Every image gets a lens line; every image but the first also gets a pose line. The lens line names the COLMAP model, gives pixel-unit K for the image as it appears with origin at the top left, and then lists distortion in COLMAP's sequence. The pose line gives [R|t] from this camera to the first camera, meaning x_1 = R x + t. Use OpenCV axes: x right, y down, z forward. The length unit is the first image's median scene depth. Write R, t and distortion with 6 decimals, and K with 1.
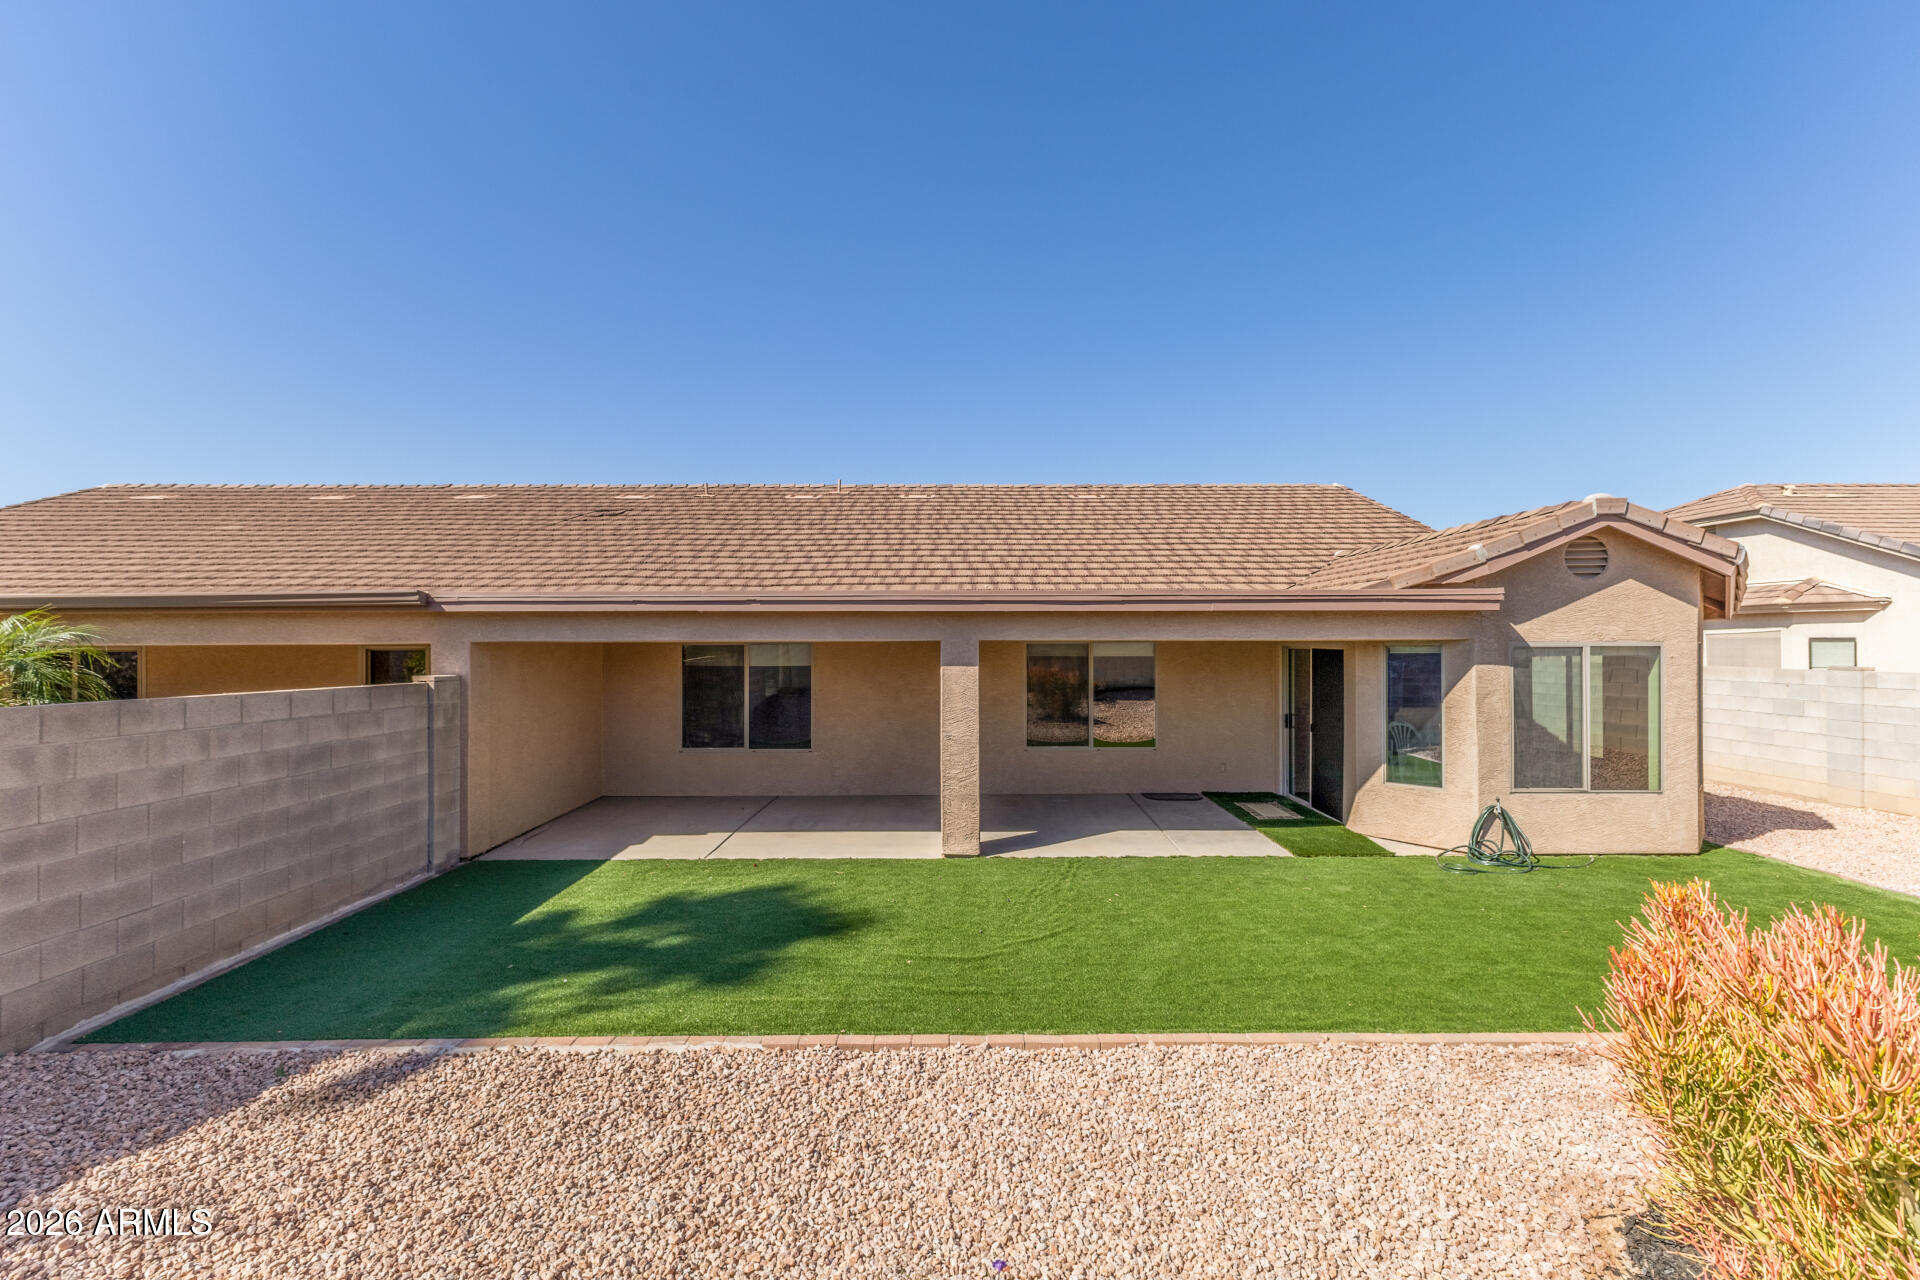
lens RADIAL K [[828.6, 0, 971.0], [0, 828.6, 633.6], [0, 0, 1]] dist [0.014406, -0.003868]
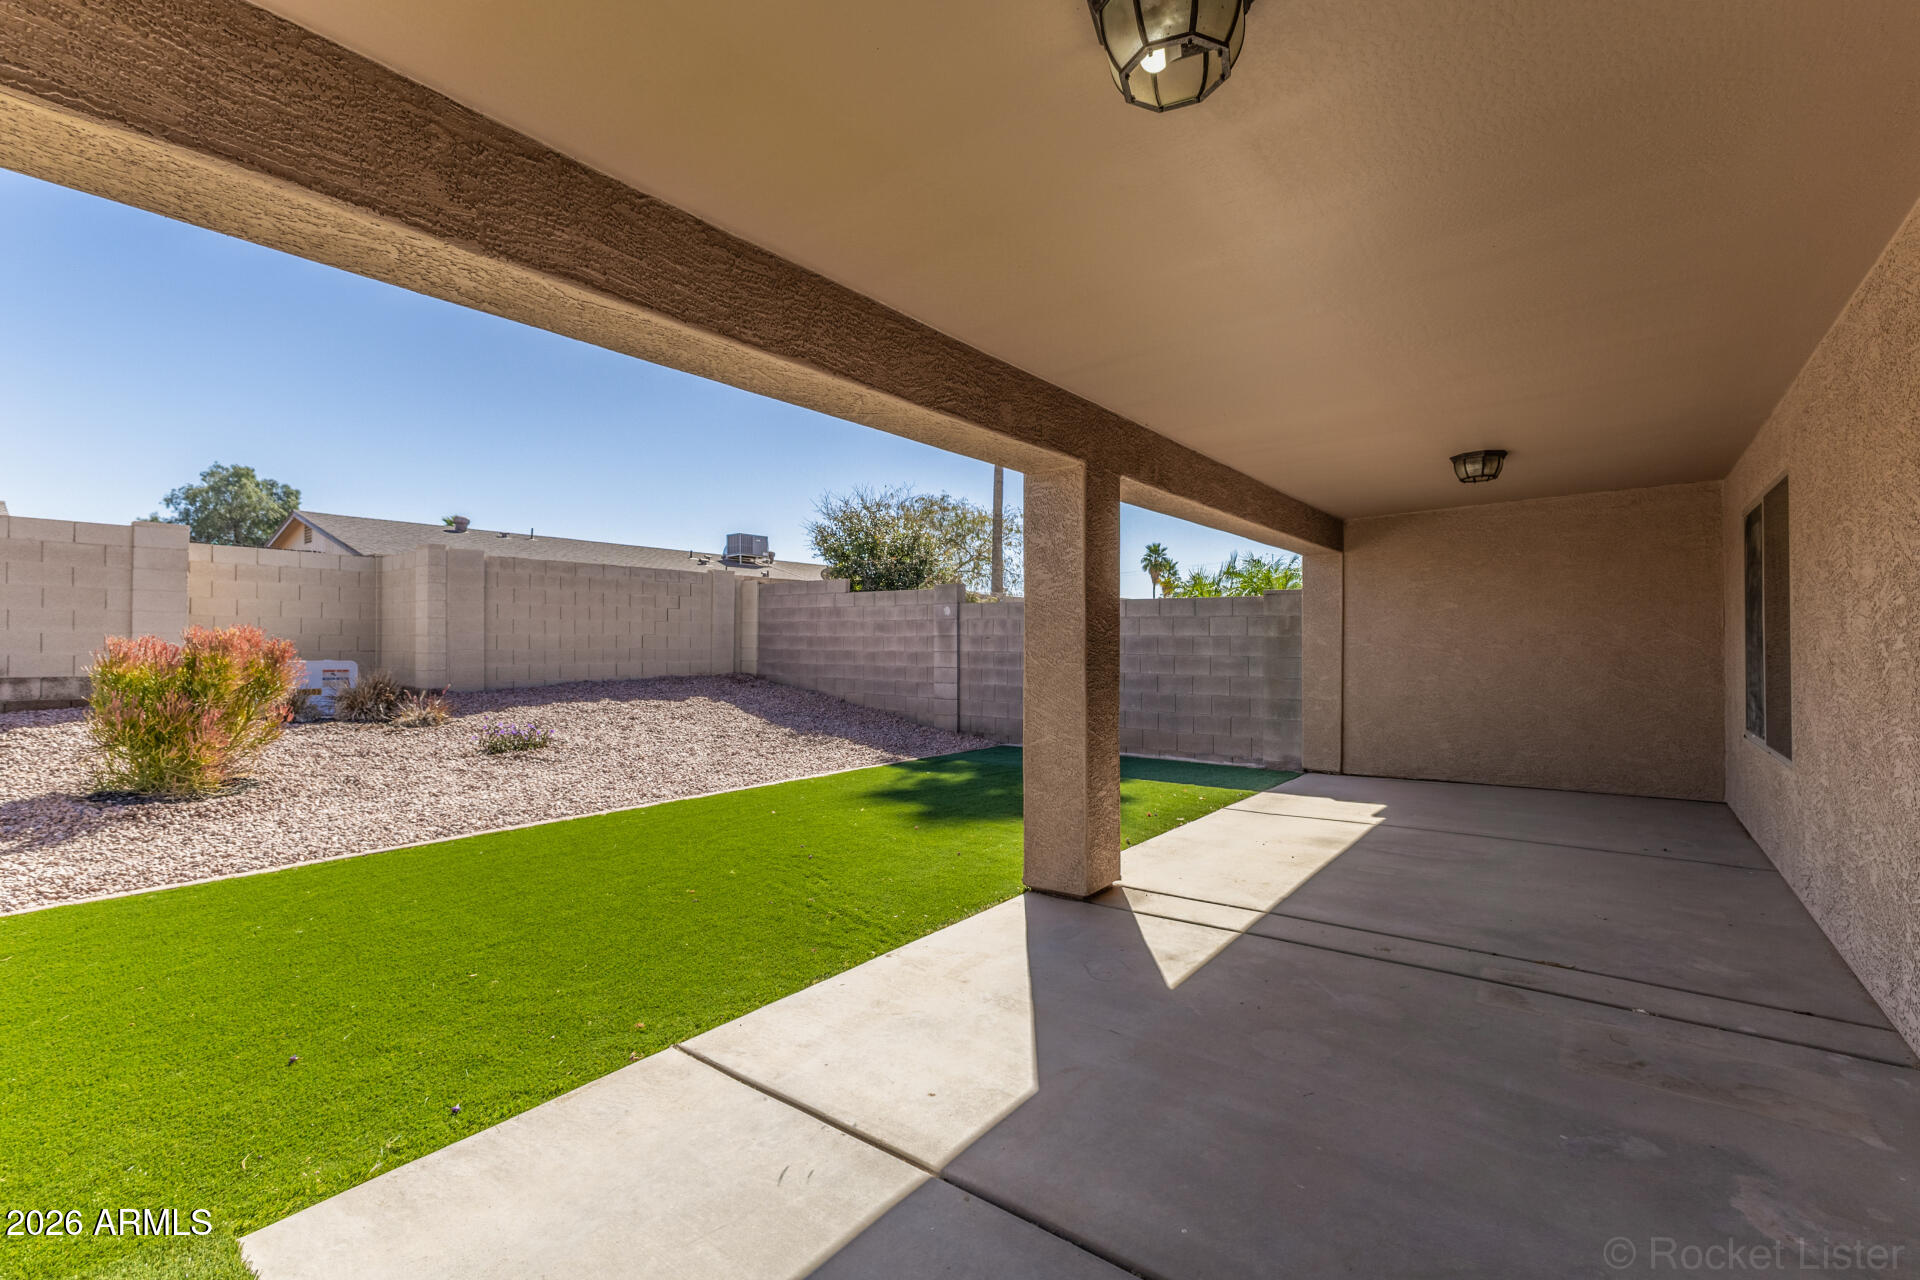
lens RADIAL K [[828.6, 0, 965.9], [0, 828.6, 638.0], [0, 0, 1]] dist [0.014406, -0.003868]
pose [[-0.617077, -0.004548, -0.786890, 0.448645], [0.006779, 0.999915, -0.011095, 0.118755], [0.786874, -0.012181, -0.616994, 1.308937]]
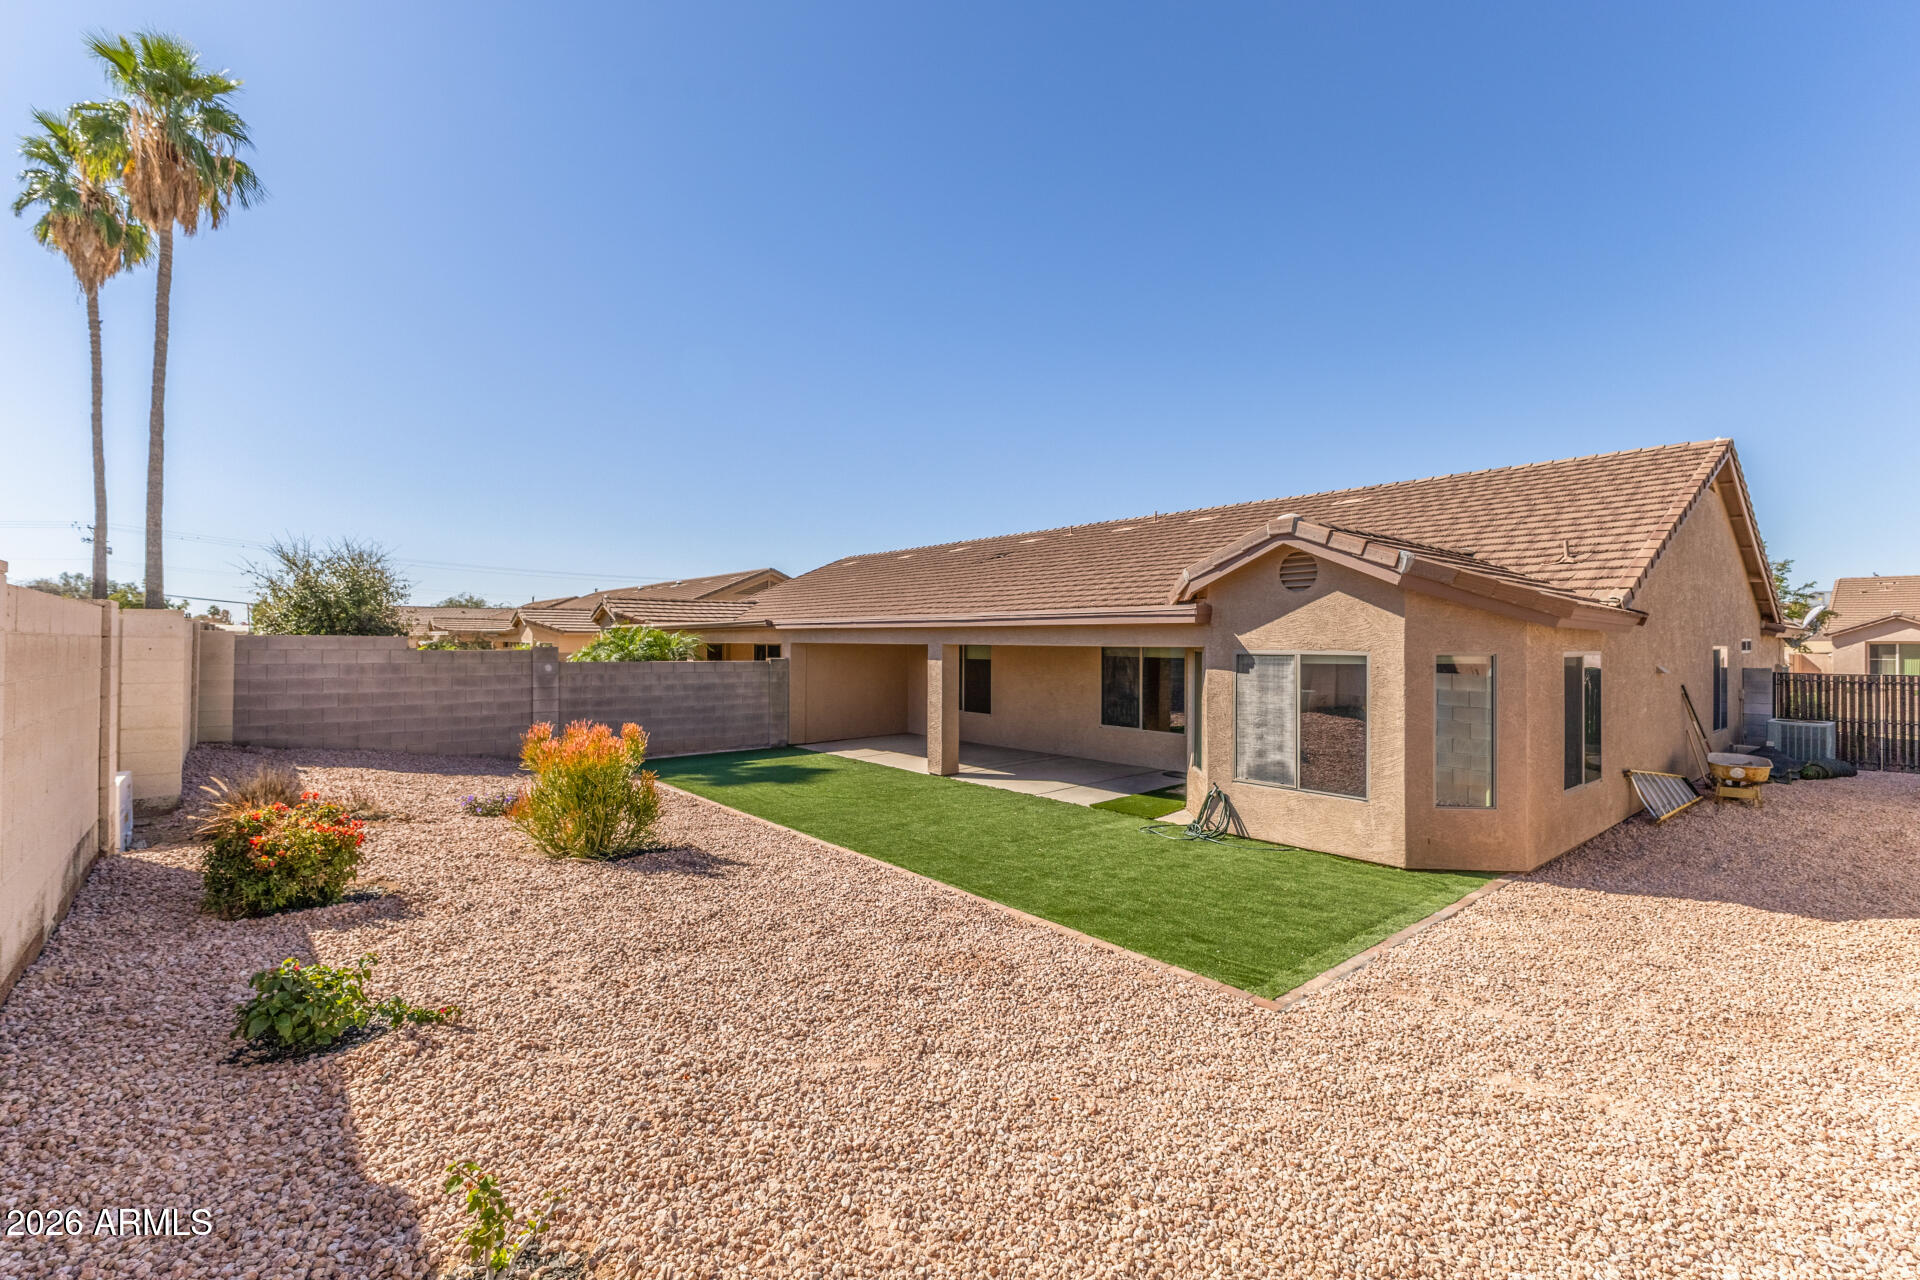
lens RADIAL K [[828.6, 0, 970.3], [0, 828.6, 632.6], [0, 0, 1]] dist [0.014406, -0.003868]
pose [[0.646322, -0.002064, -0.763062, 1.315760], [0.001152, 0.999998, -0.001730, -0.012403], [0.763064, 0.000239, 0.646323, -0.016984]]
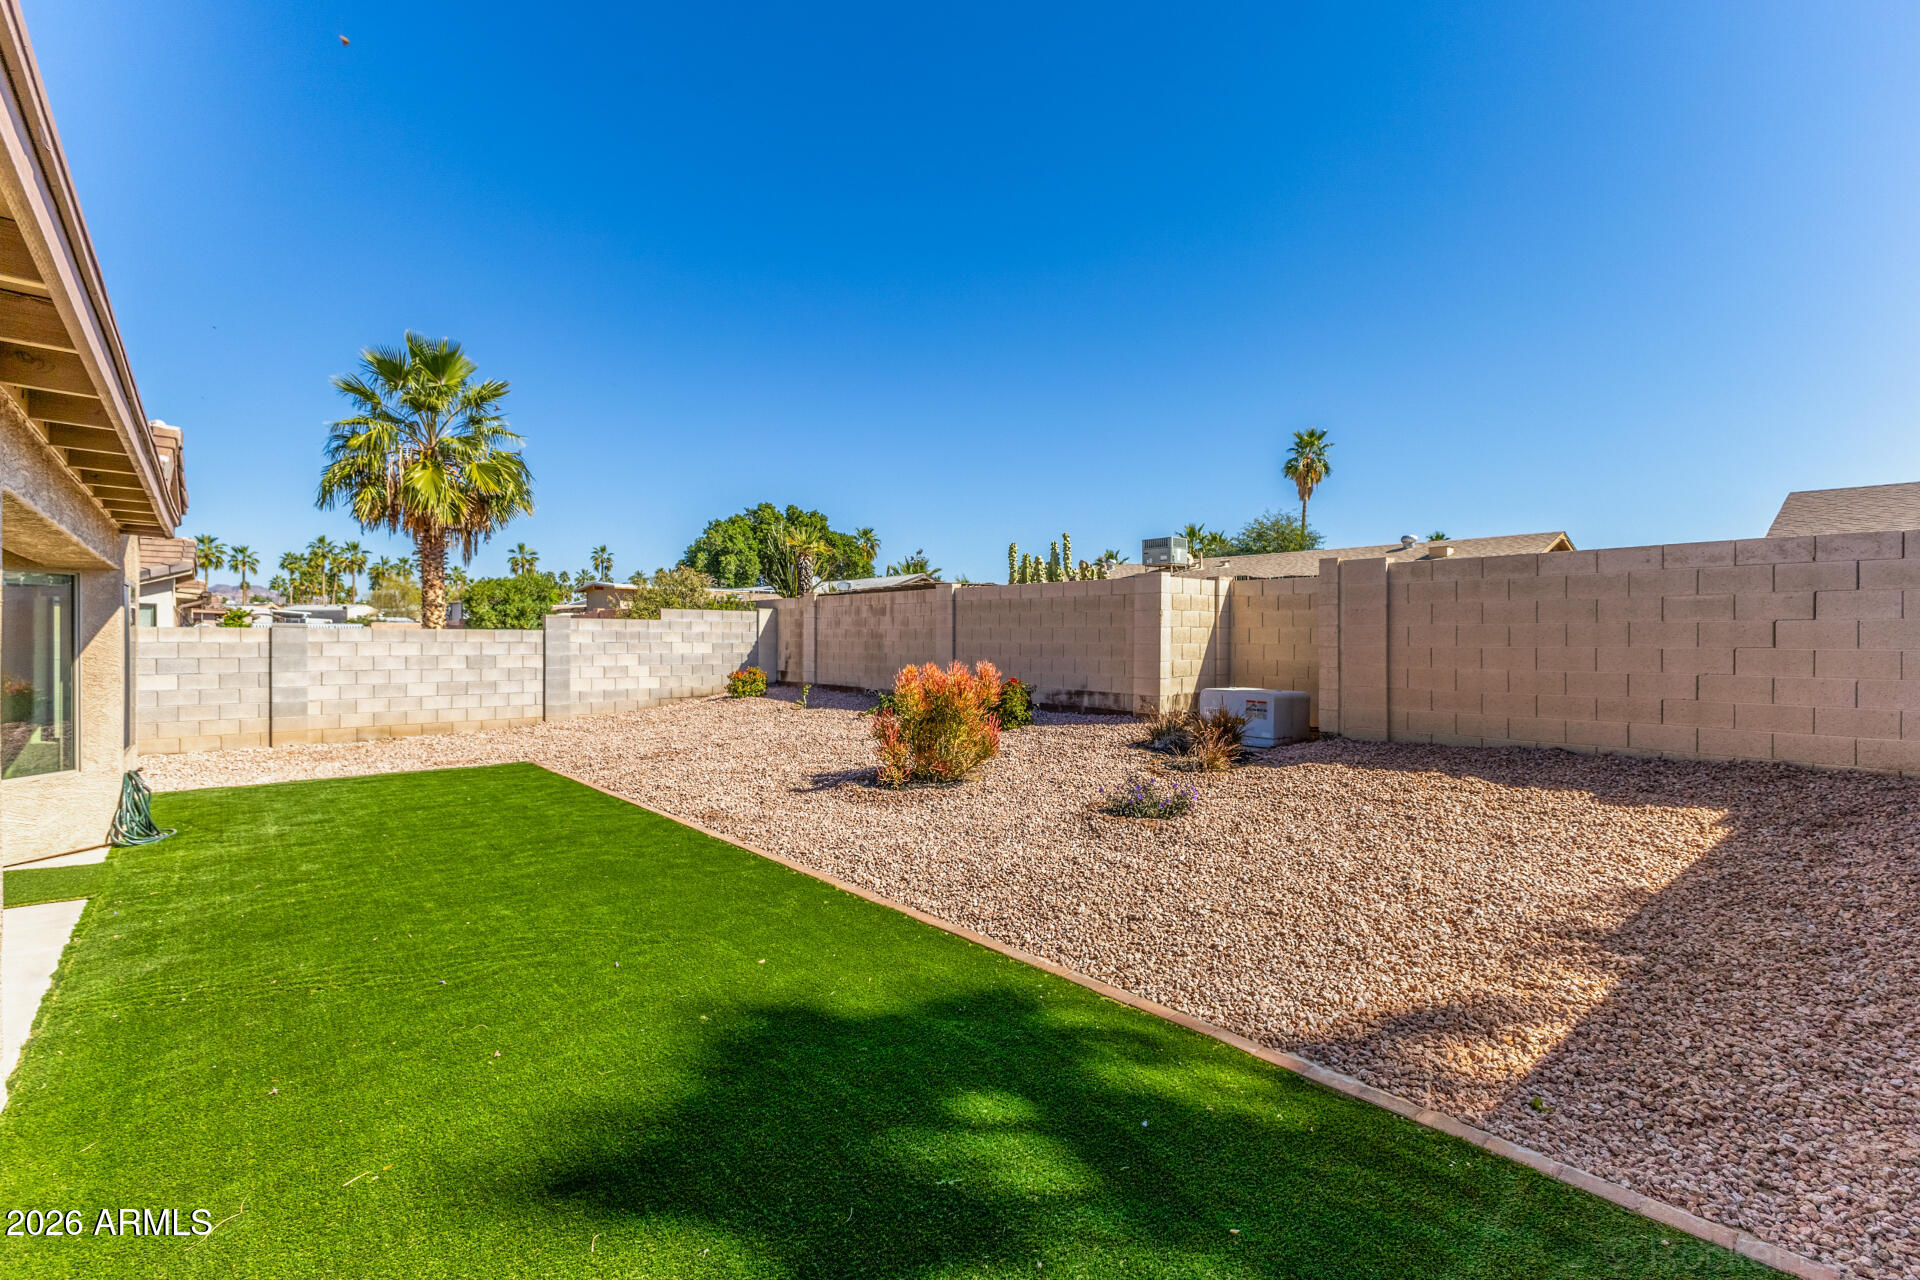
lens RADIAL K [[828.6, 0, 966.9], [0, 828.6, 651.9], [0, 0, 1]] dist [0.014406, -0.003868]
pose [[-0.661295, -0.013787, 0.749999, -0.528376], [-0.009909, 0.999904, 0.009644, 0.069831], [-0.750060, -0.001054, -0.661369, 0.935738]]
